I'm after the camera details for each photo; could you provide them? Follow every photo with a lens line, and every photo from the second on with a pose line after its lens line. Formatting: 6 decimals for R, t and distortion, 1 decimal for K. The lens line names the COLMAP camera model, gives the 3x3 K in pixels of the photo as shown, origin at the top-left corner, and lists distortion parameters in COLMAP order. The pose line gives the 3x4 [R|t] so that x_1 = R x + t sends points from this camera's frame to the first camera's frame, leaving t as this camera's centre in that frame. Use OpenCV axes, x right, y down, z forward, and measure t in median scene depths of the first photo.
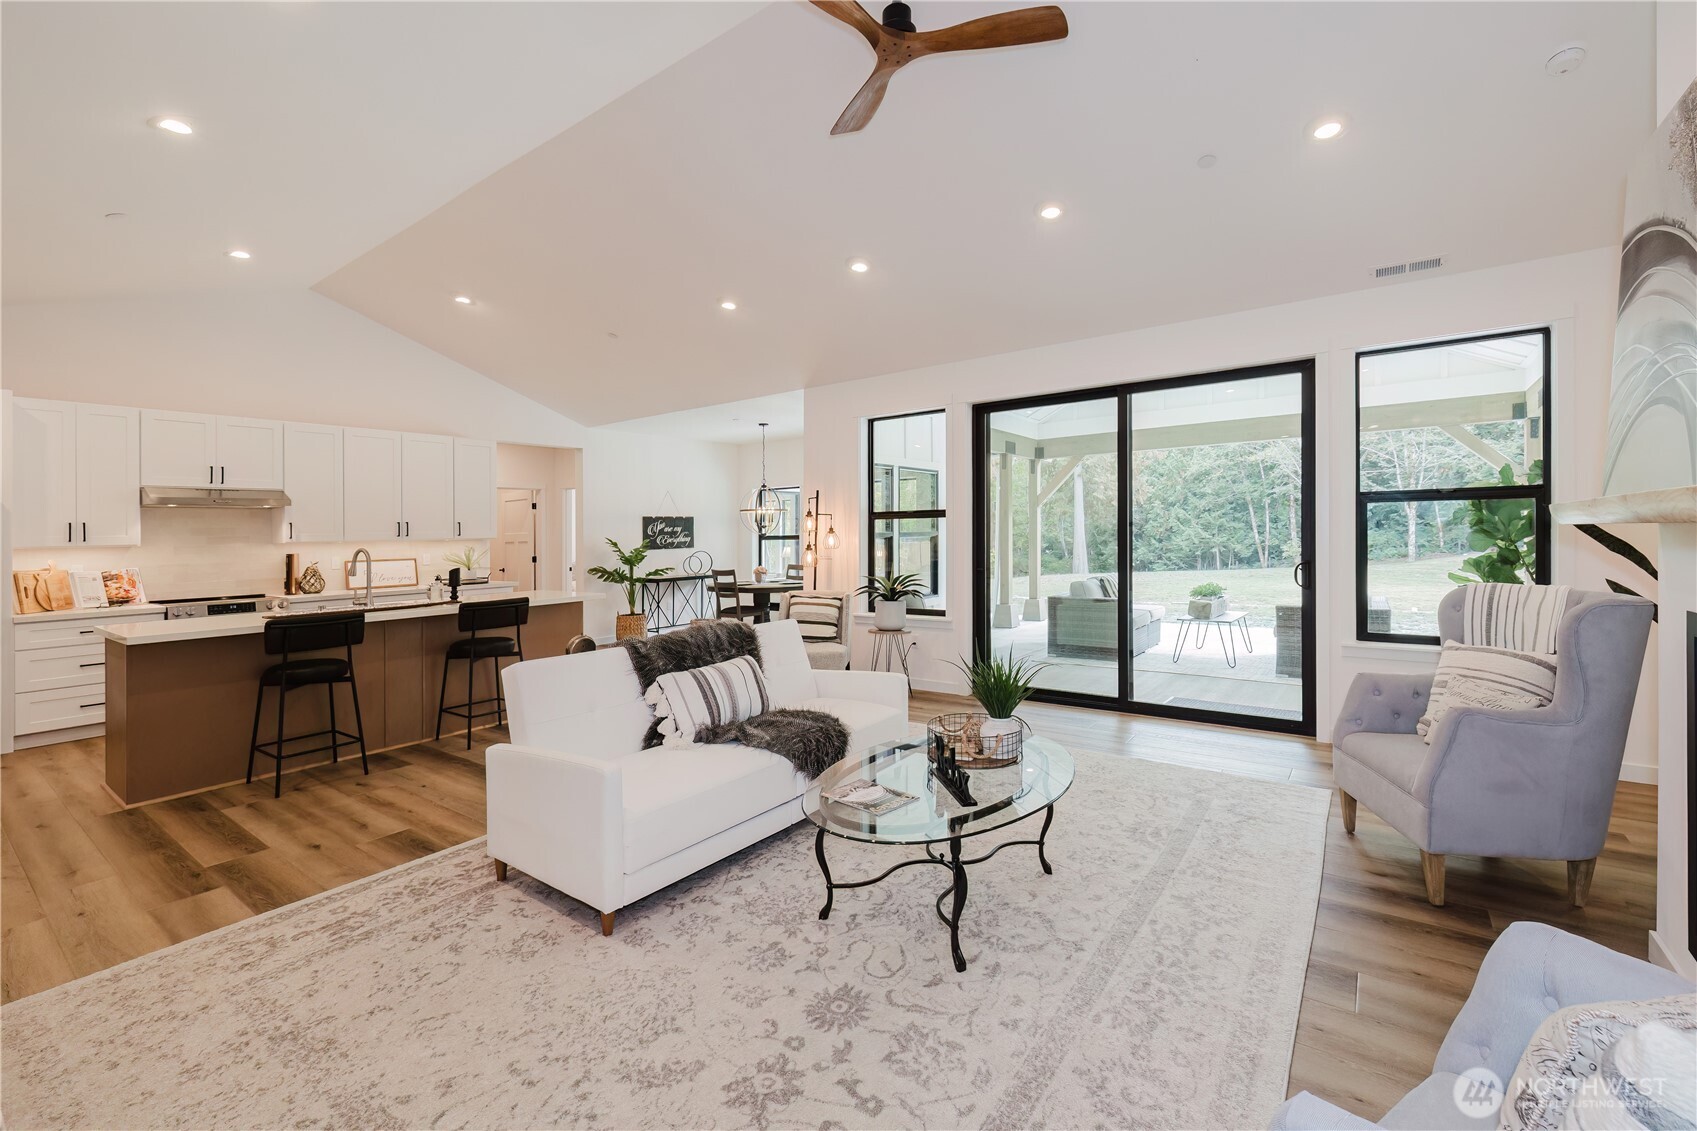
lens RADIAL K [[732.0, 0, 850.7], [0, 732.0, 530.6], [0, 0, 1]] dist [0.000894, 0.000110]
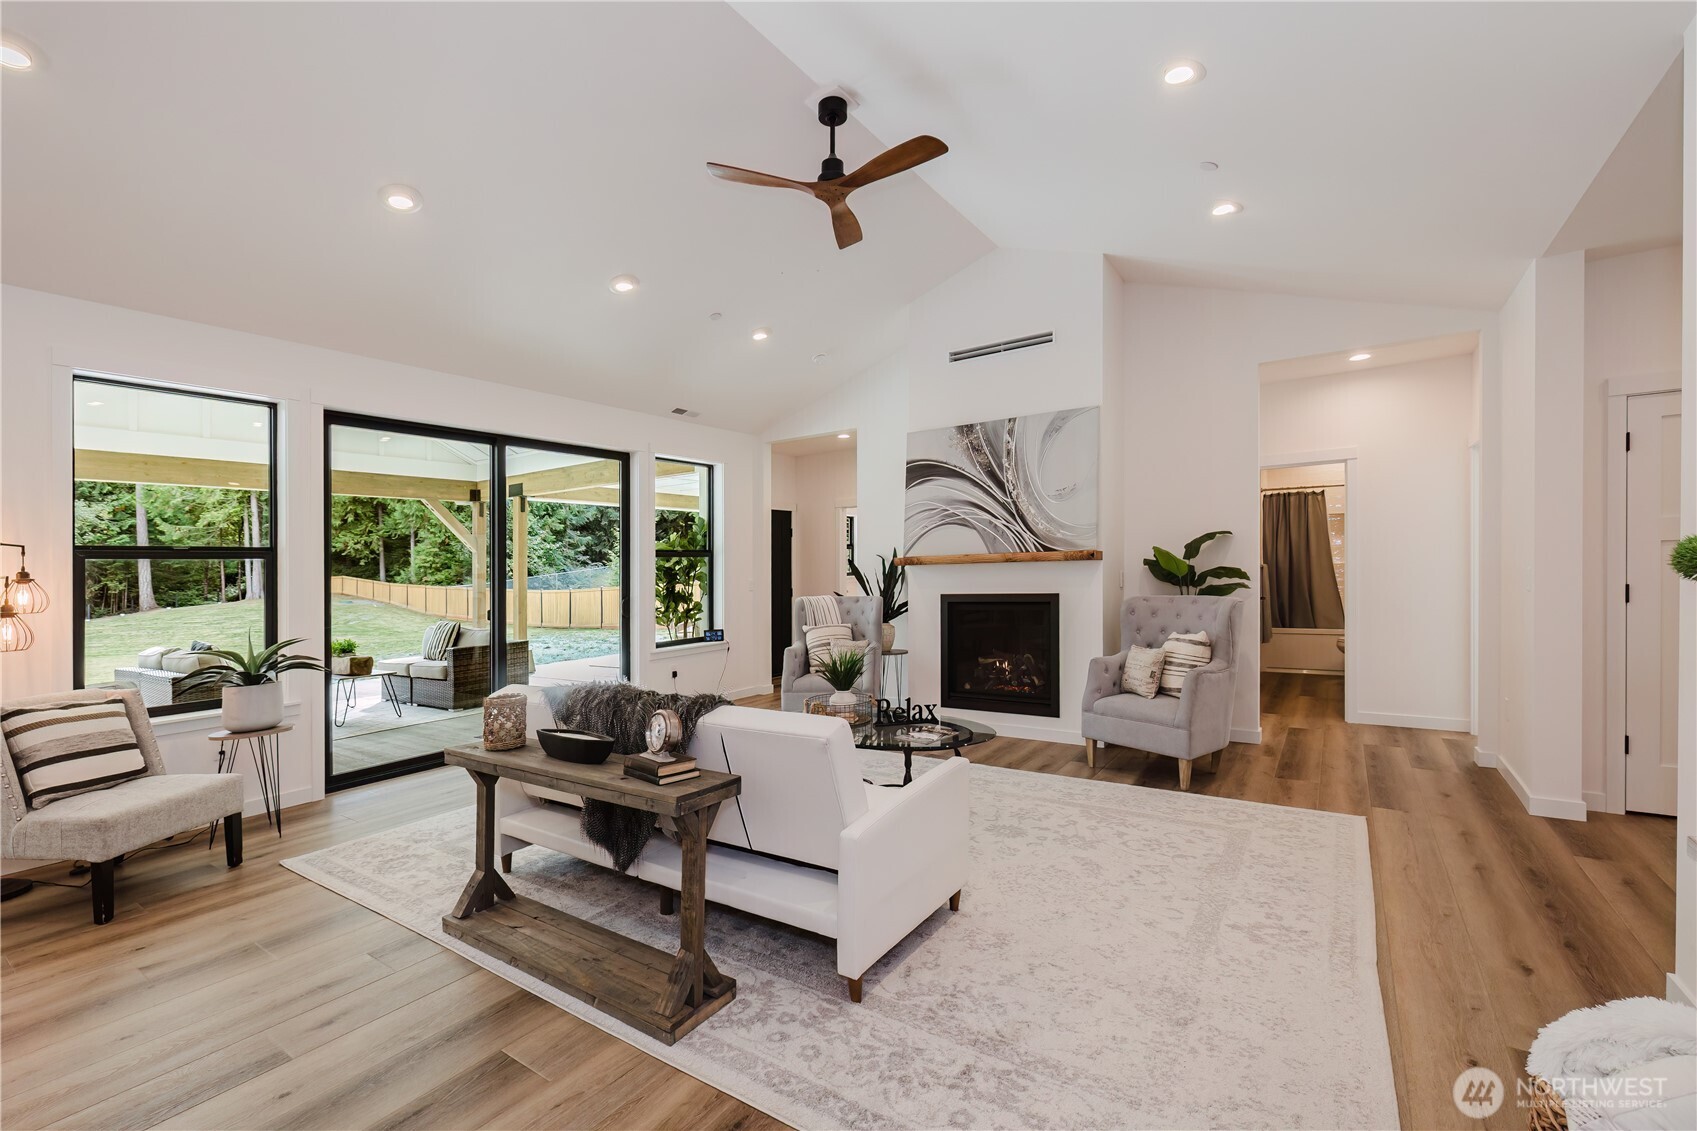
lens RADIAL K [[725.7, 0, 843.4], [0, 725.7, 554.6], [0, 0, 1]] dist [-0.001622, 0.000194]
pose [[-0.038749, 0.040140, 0.998442, -0.671493], [0.025998, 0.998895, -0.039149, 0.023683], [-0.998911, 0.024440, -0.039750, 0.557438]]
